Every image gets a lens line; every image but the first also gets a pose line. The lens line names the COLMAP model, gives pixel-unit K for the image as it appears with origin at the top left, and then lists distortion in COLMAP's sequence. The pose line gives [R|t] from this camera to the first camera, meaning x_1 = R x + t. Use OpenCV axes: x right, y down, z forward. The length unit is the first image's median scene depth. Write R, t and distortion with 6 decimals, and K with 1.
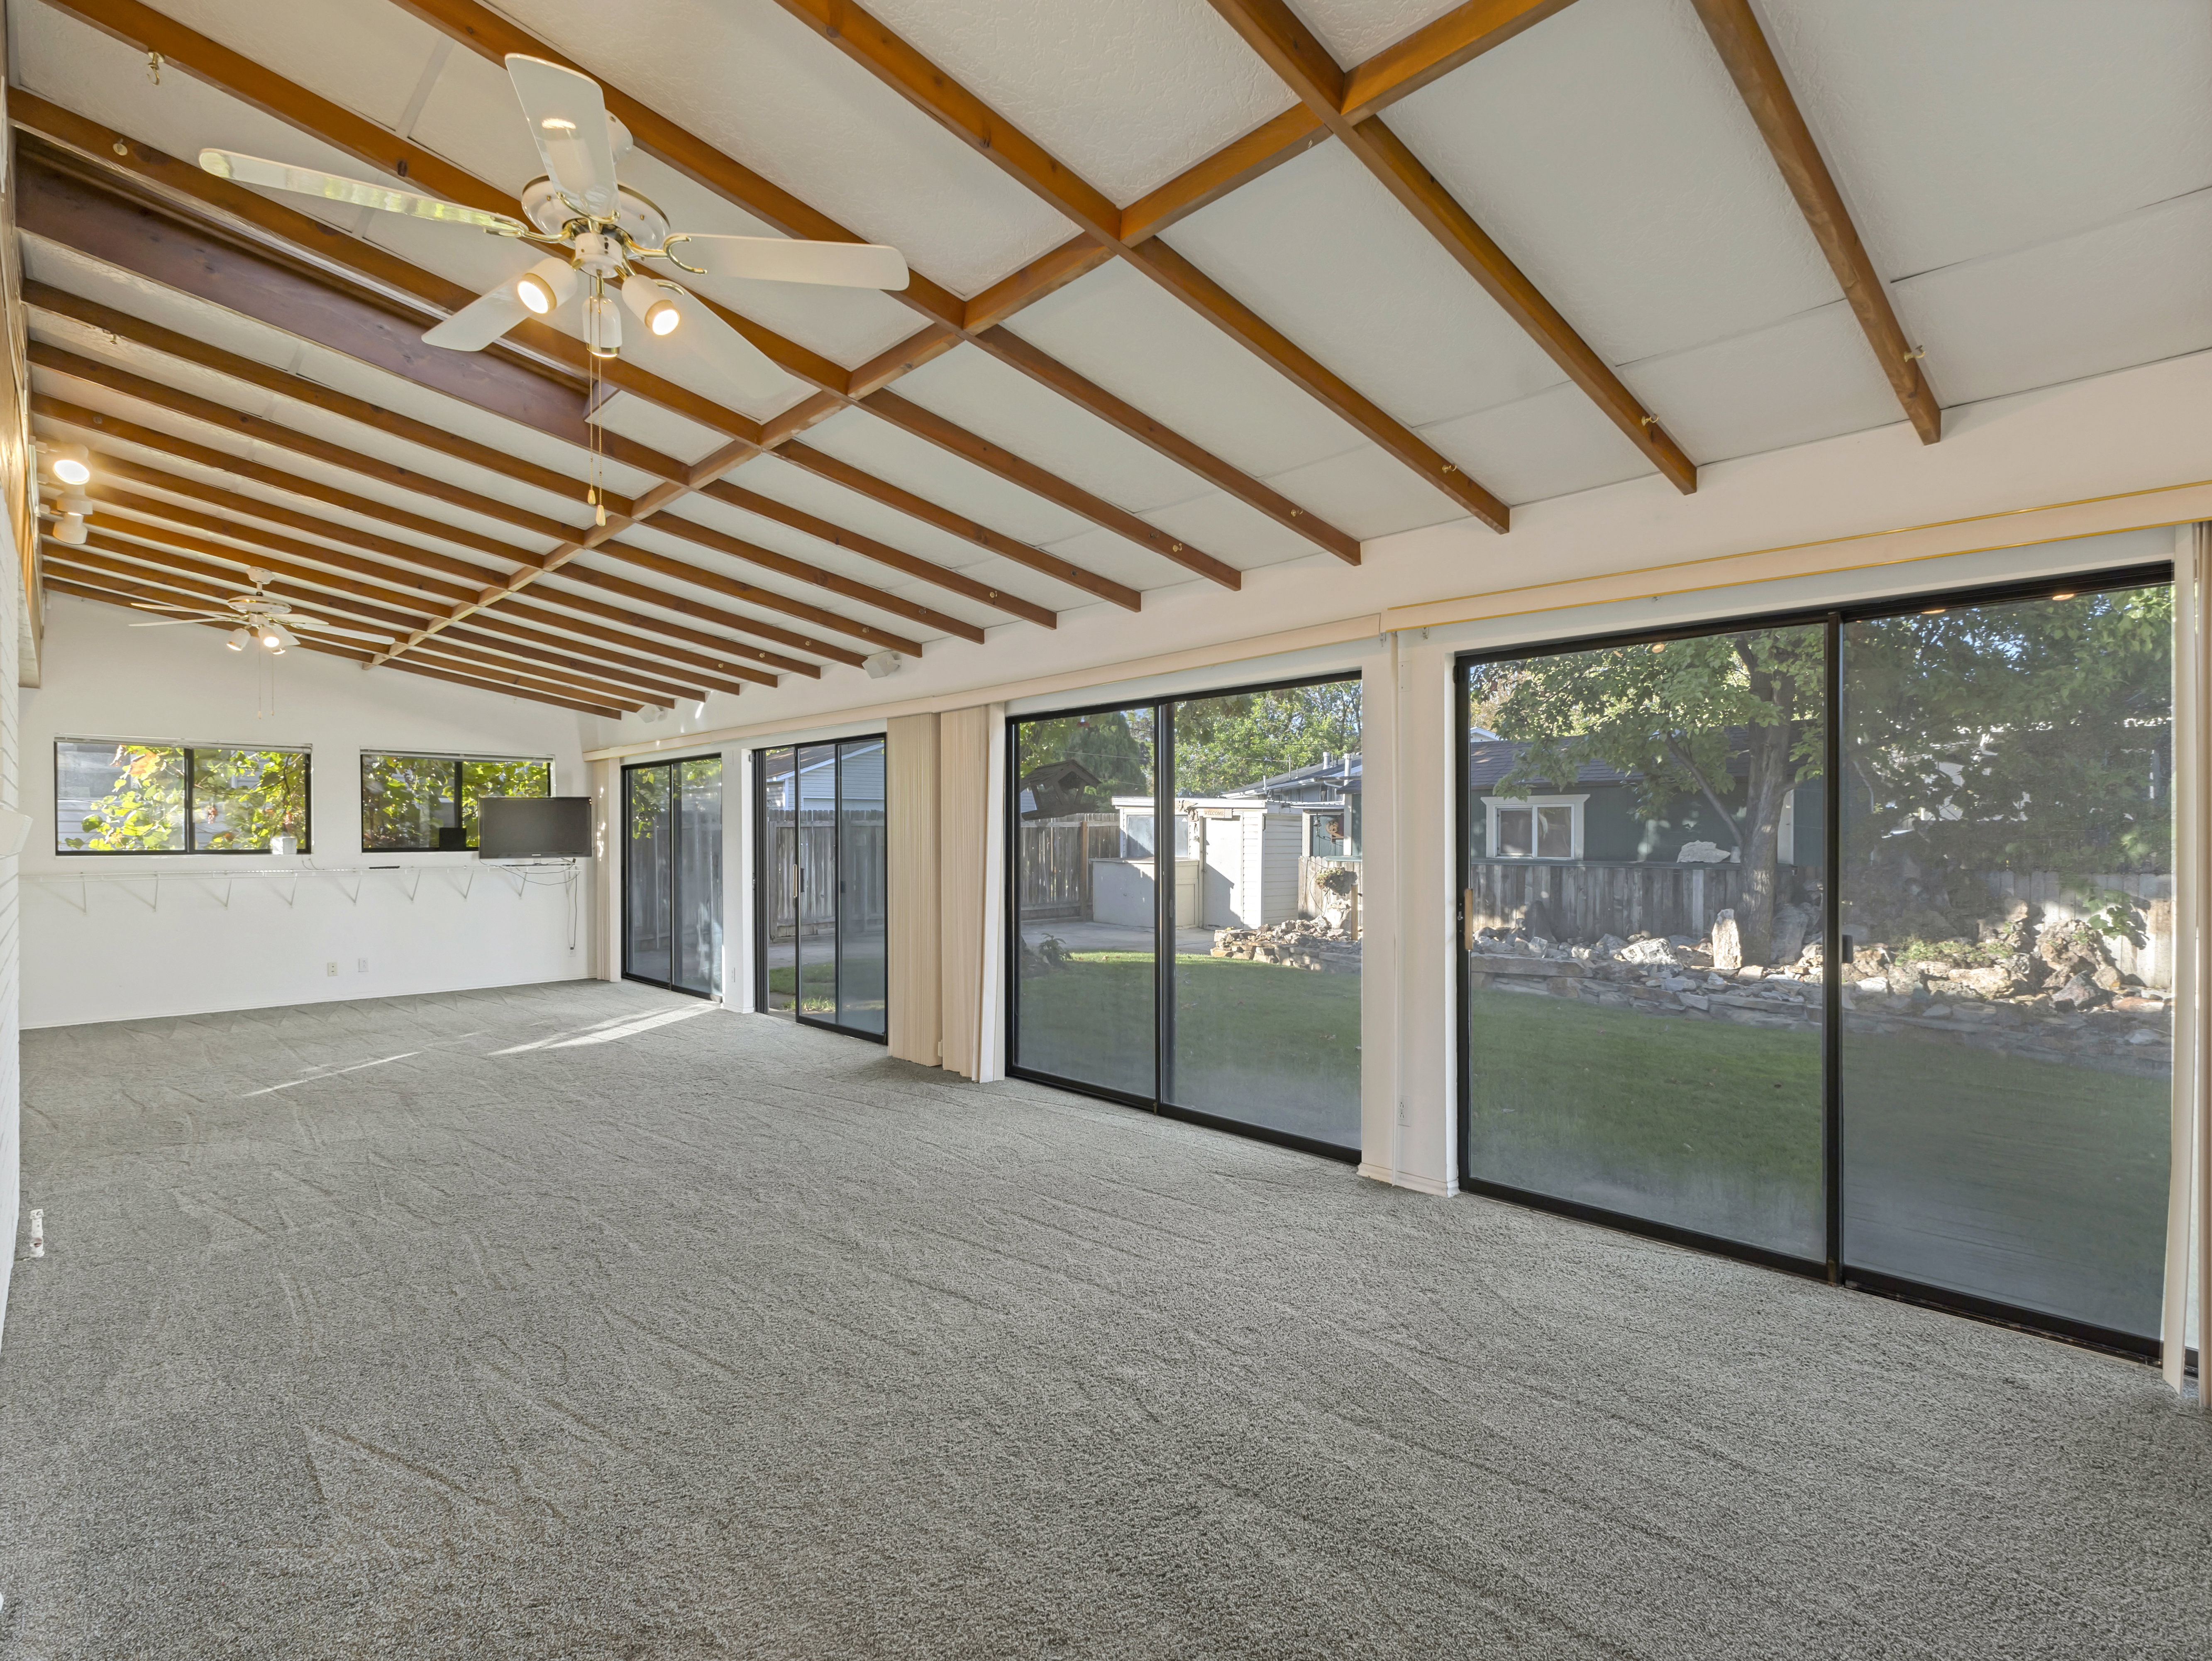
lens RADIAL K [[1091.4, 0, 1112.1], [0, 1091.4, 842.4], [0, 0, 1]] dist [-0.002206, -0.000258]
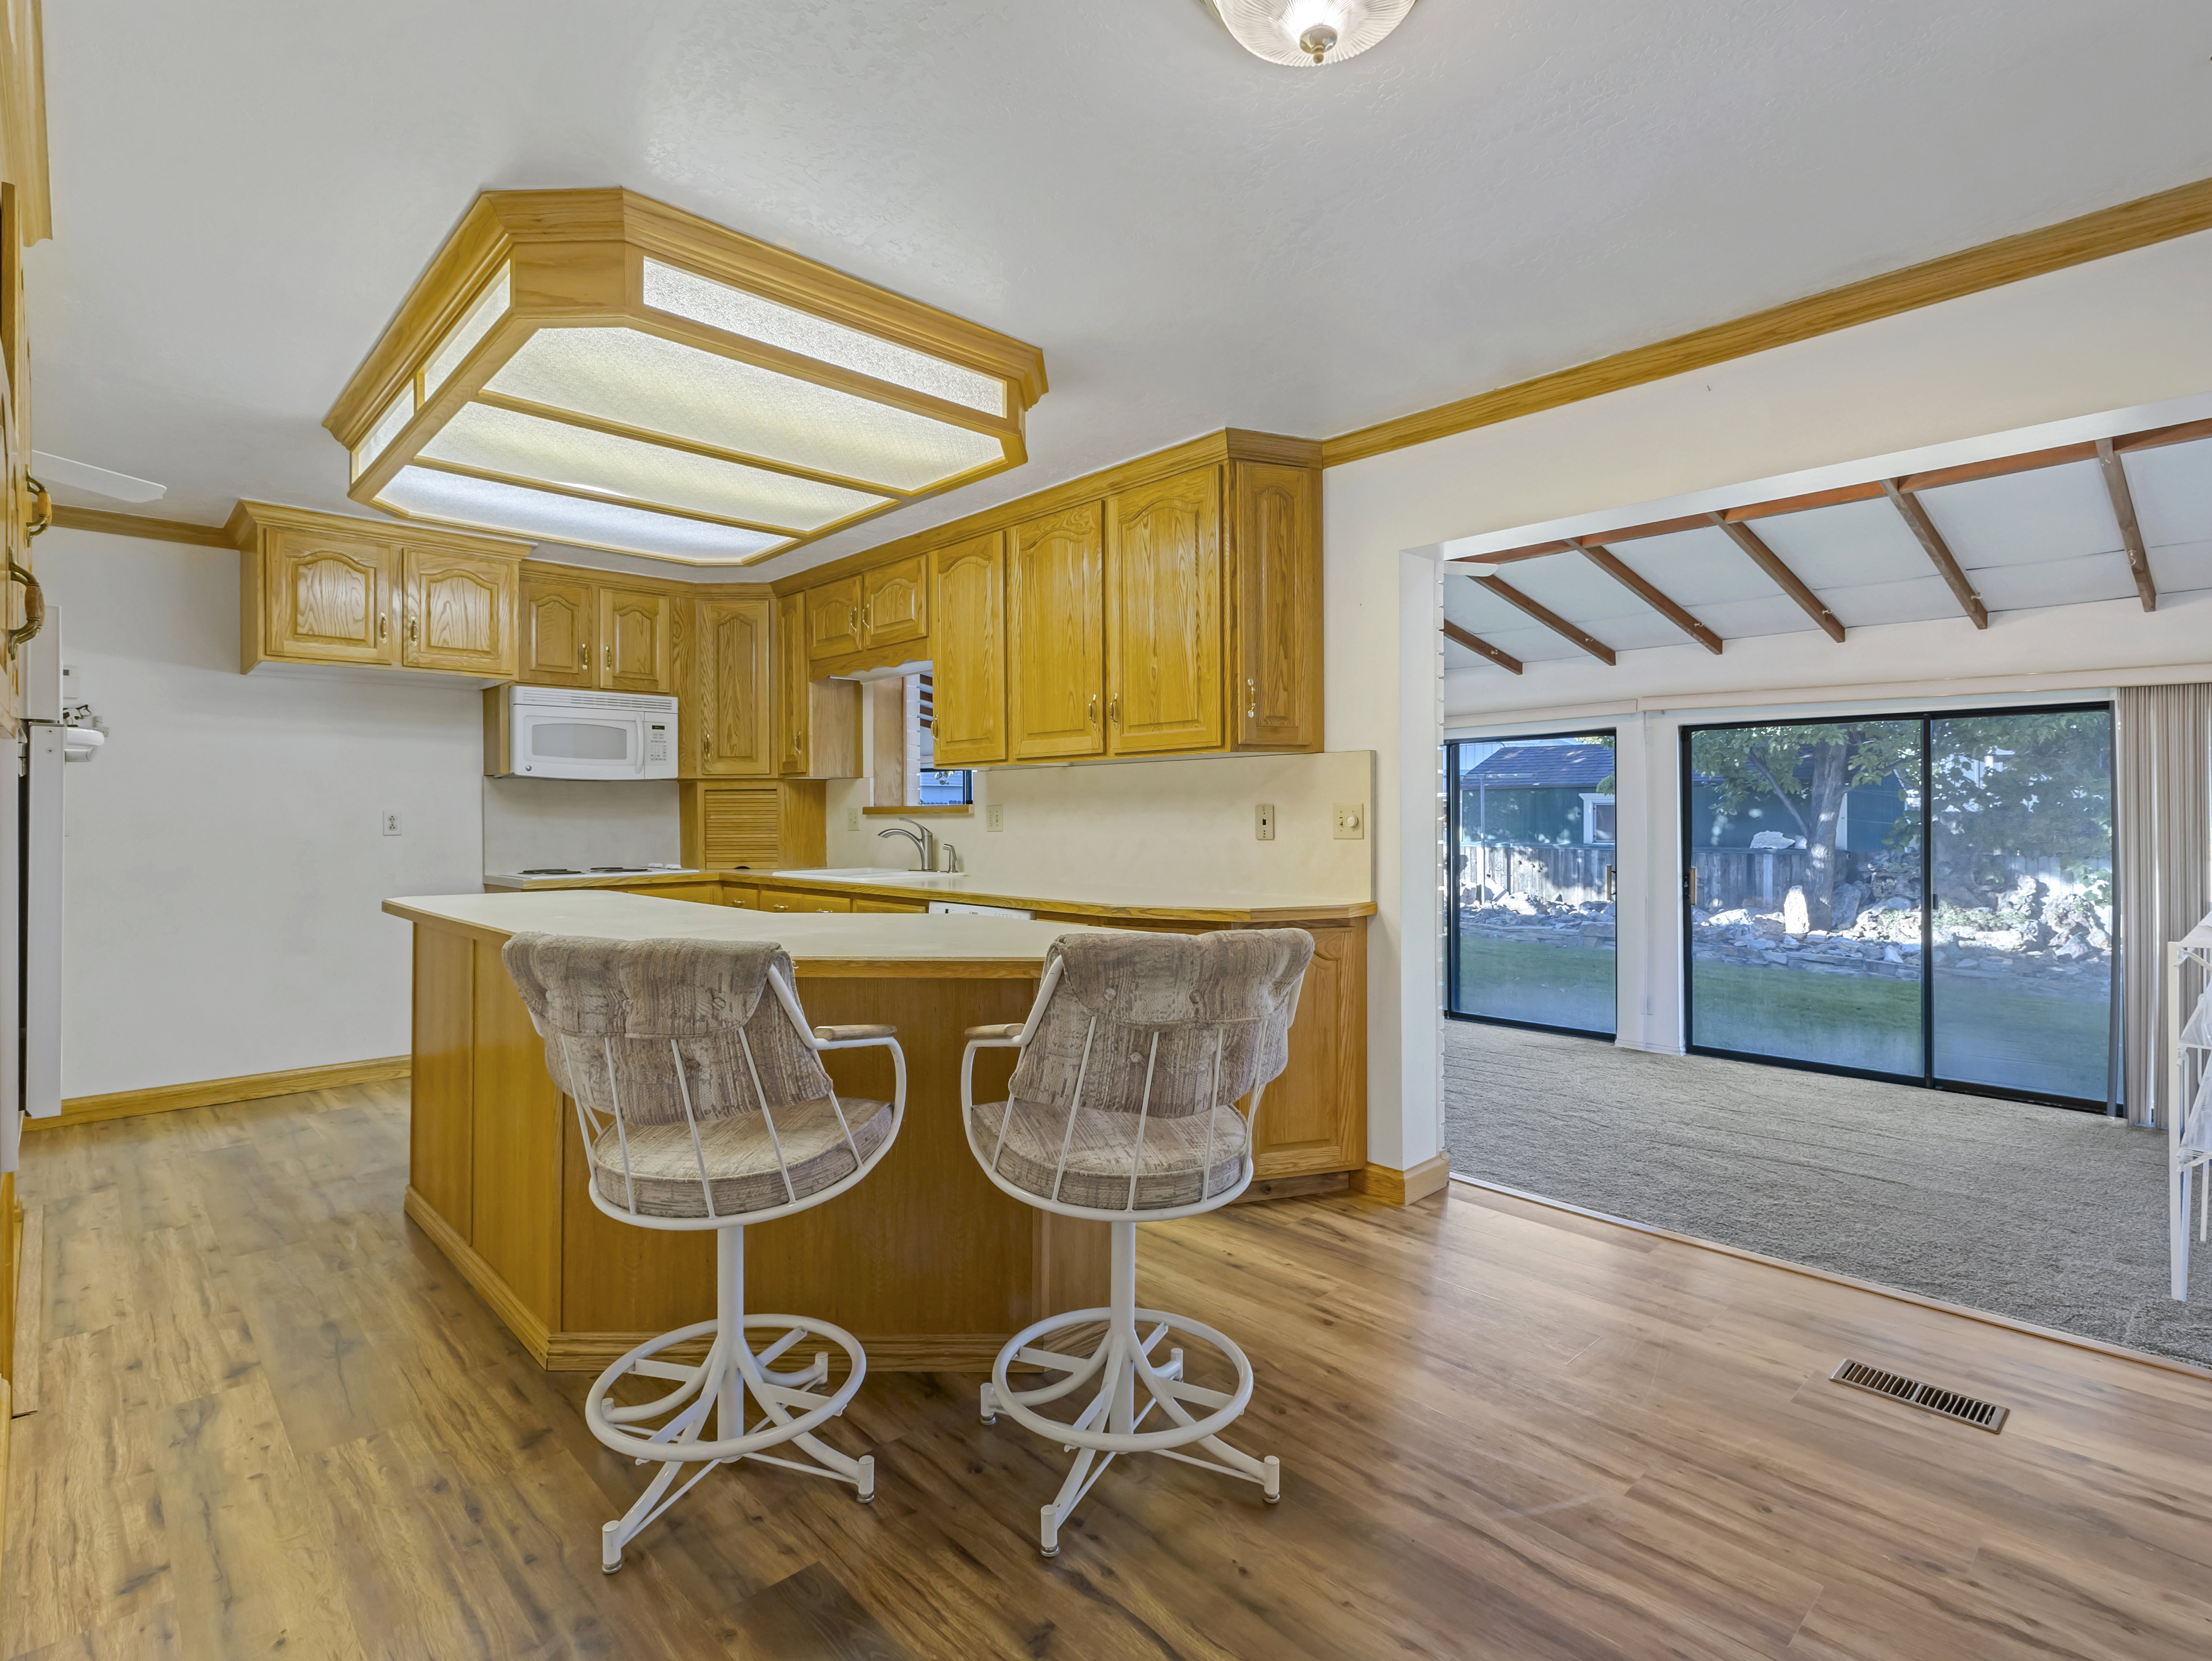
lens RADIAL K [[1091.3, 0, 1105.1], [0, 1091.3, 814.3], [0, 0, 1]] dist [-0.002206, -0.000258]
pose [[0.999965, 0.001682, -0.008241, -0.254233], [-0.001747, 0.999968, -0.007870, -0.011047], [0.008228, 0.007884, 0.999935, -0.302719]]
